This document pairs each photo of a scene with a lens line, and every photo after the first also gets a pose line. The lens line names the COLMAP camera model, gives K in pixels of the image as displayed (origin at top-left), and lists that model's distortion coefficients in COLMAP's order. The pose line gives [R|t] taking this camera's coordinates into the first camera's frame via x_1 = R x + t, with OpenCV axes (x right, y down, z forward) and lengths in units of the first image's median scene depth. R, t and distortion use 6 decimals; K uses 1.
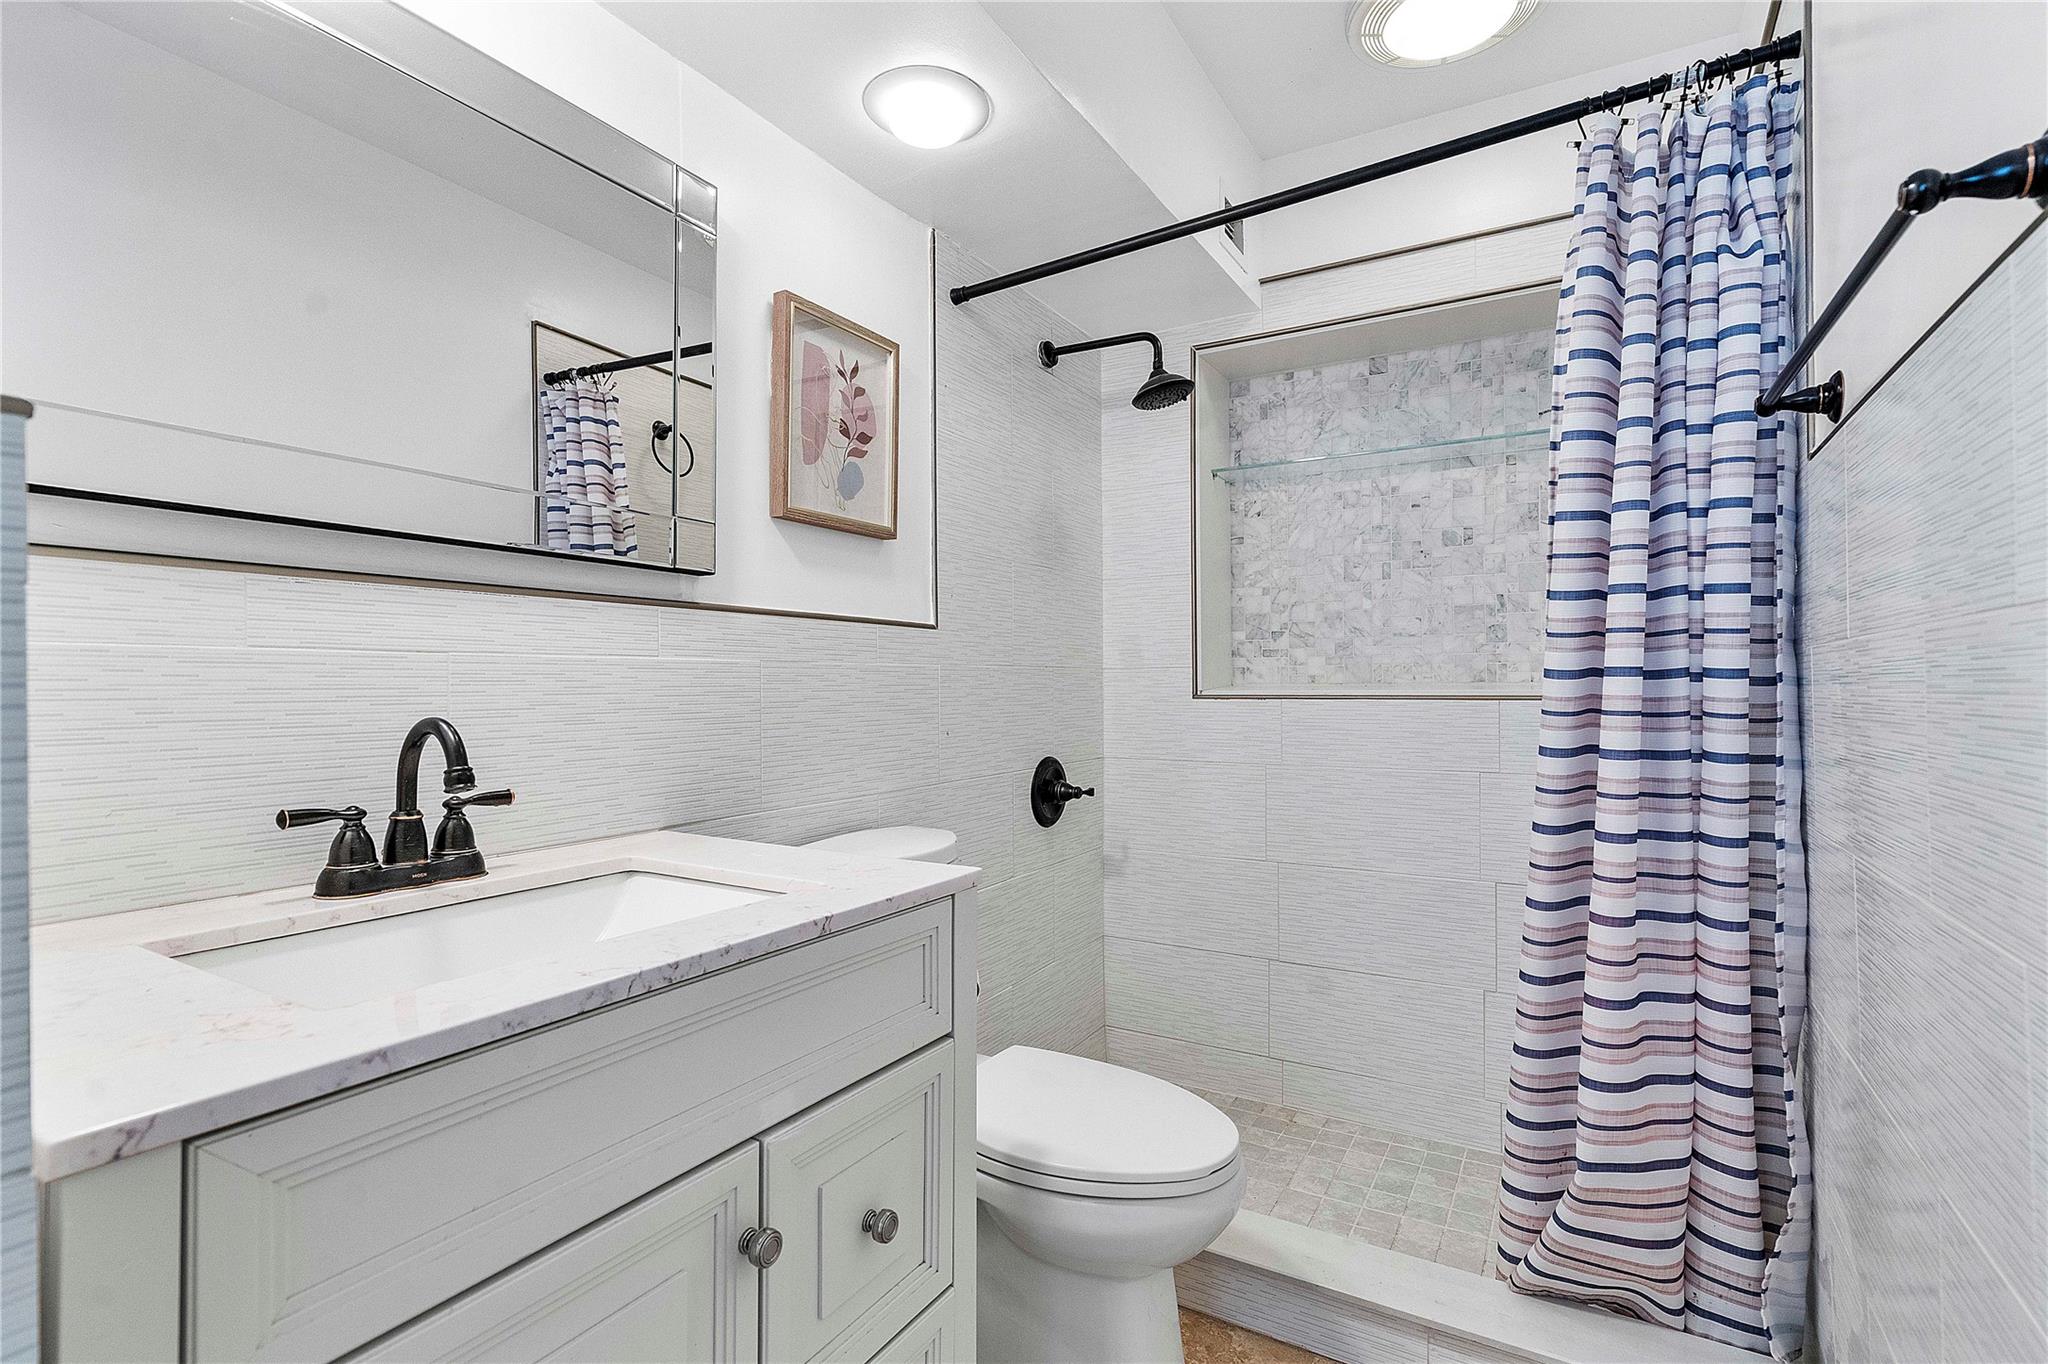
lens RADIAL K [[955.2, 0, 1023.7], [0, 955.2, 677.0], [0, 0, 1]] dist [0.001371, 0.001234]
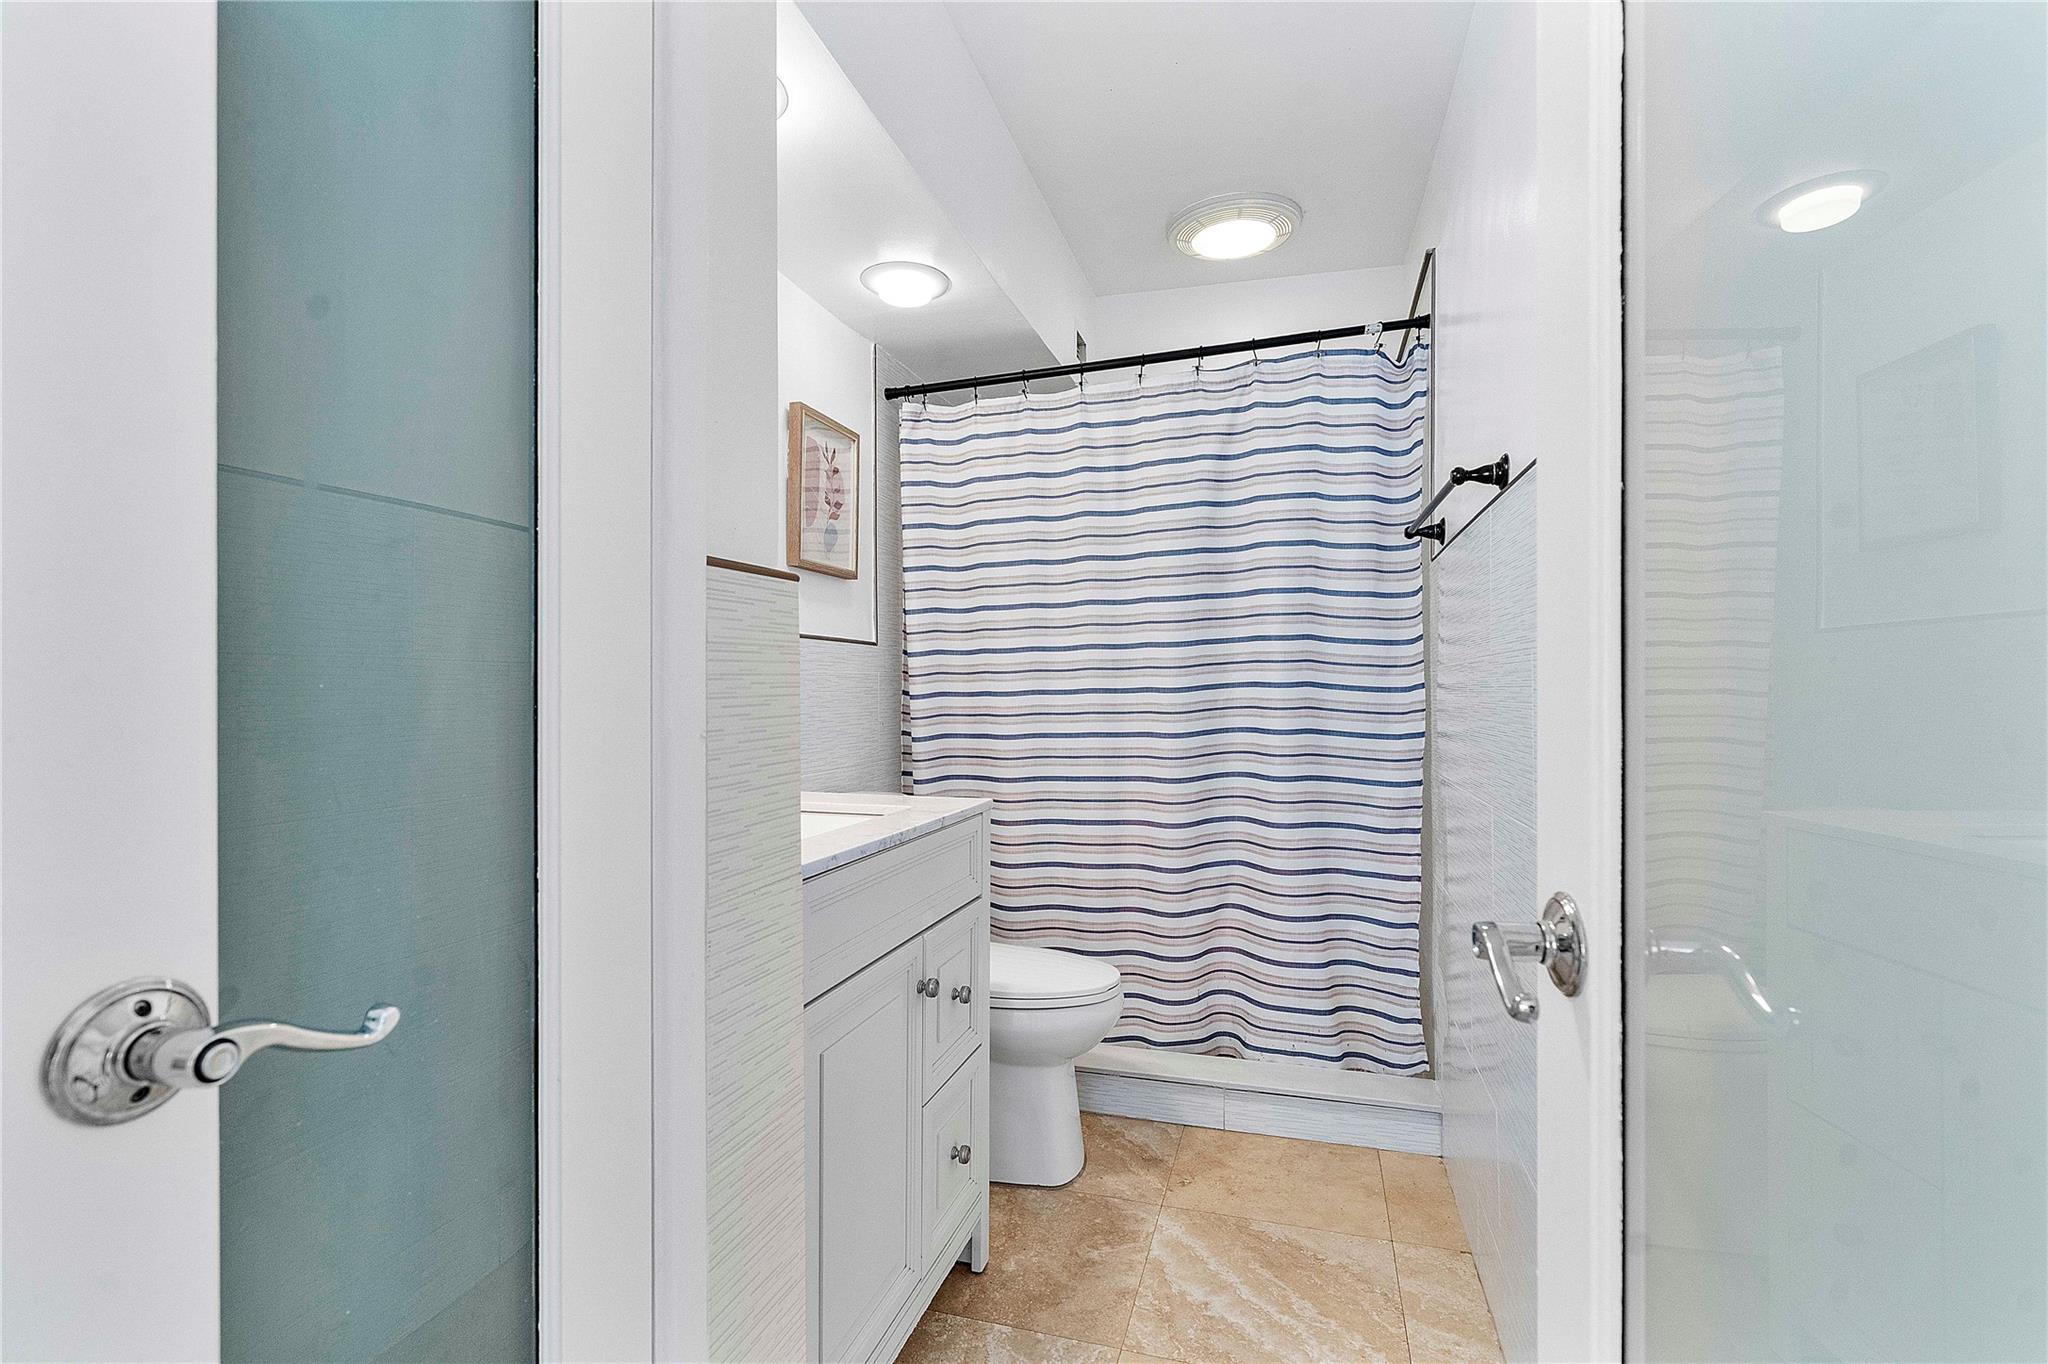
lens RADIAL K [[955.2, 0, 1023.6], [0, 955.2, 687.9], [0, 0, 1]] dist [0.001371, 0.001234]
pose [[0.968044, 0.004641, 0.250736, -0.282537], [-0.006249, 0.999965, 0.005619, -0.001138], [-0.250701, -0.007007, 0.968039, -0.421372]]
